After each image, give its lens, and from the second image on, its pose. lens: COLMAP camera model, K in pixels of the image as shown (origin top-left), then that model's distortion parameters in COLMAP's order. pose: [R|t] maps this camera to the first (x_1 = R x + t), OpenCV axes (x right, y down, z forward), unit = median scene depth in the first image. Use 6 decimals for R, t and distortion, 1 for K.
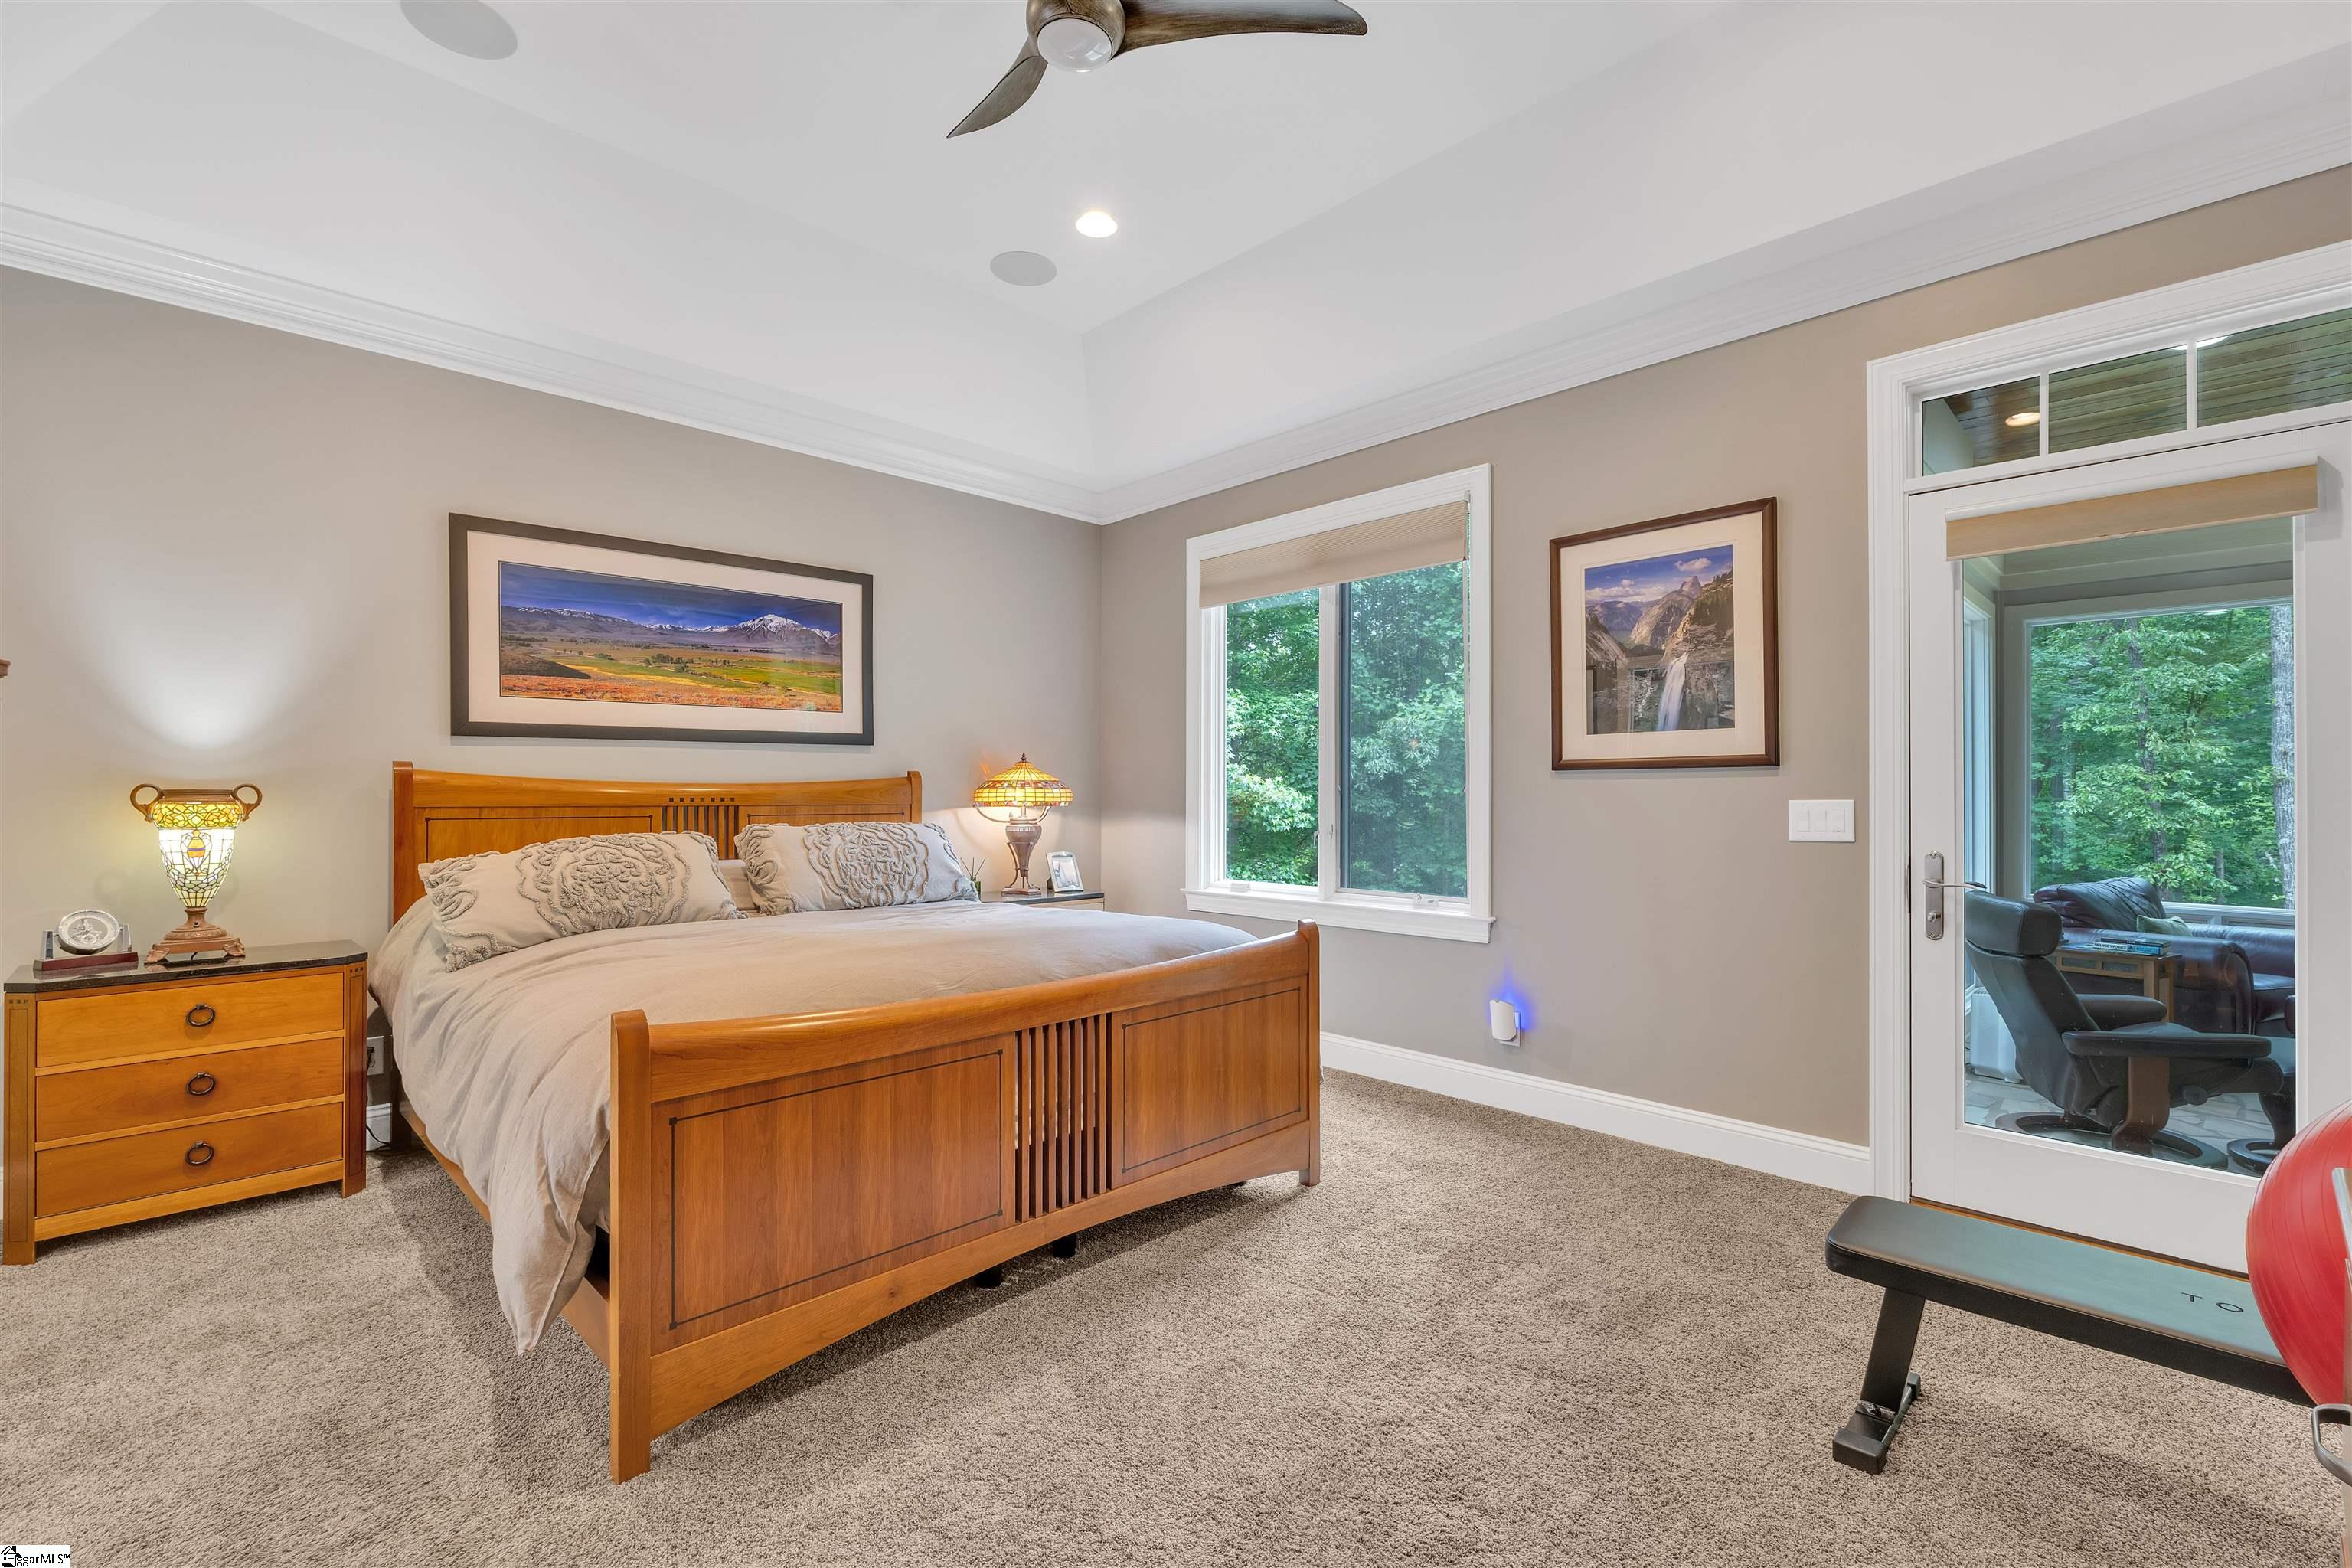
lens RADIAL K [[1037.0, 0, 1176.4], [0, 1037.0, 789.6], [0, 0, 1]] dist [-0.002779, 0.000241]
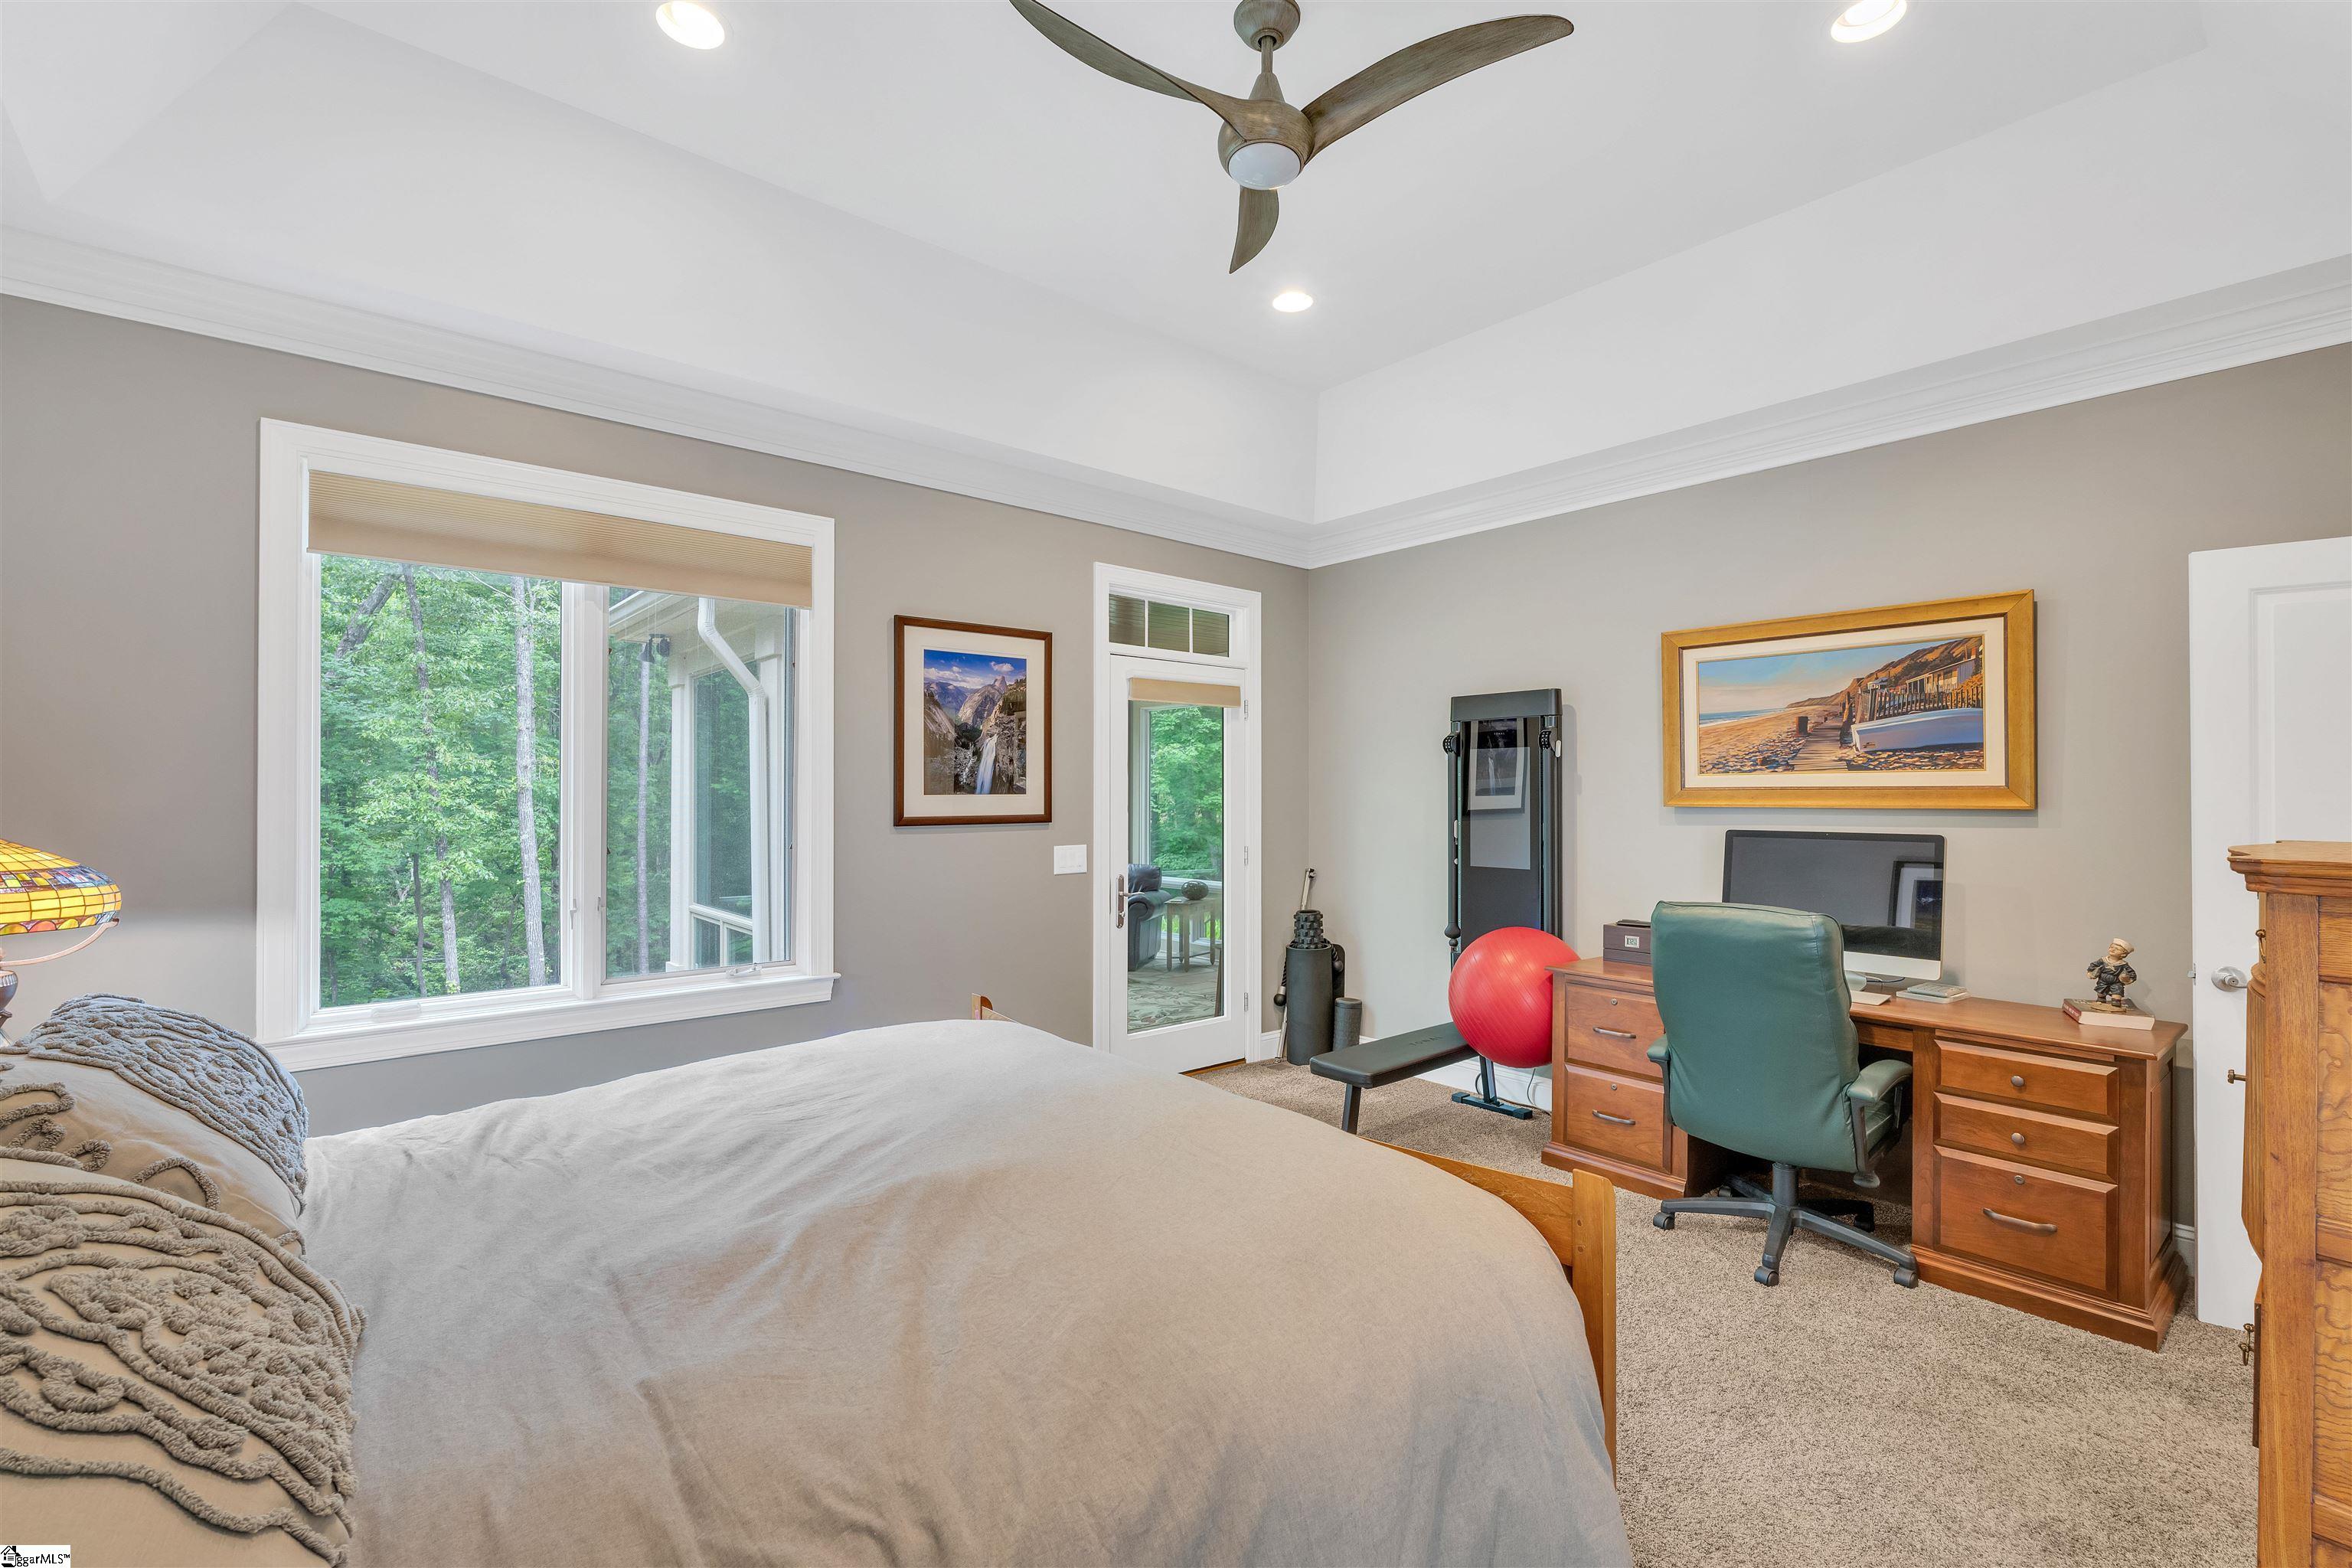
lens RADIAL K [[1041.3, 0, 1176.0], [0, 1041.3, 784.0], [0, 0, 1]] dist [0.007603, -0.000509]
pose [[0.036295, 0.003277, 0.999336, -0.756712], [-0.005562, 0.999980, -0.003077, -0.064757], [-0.999326, -0.005446, 0.036313, 0.698438]]
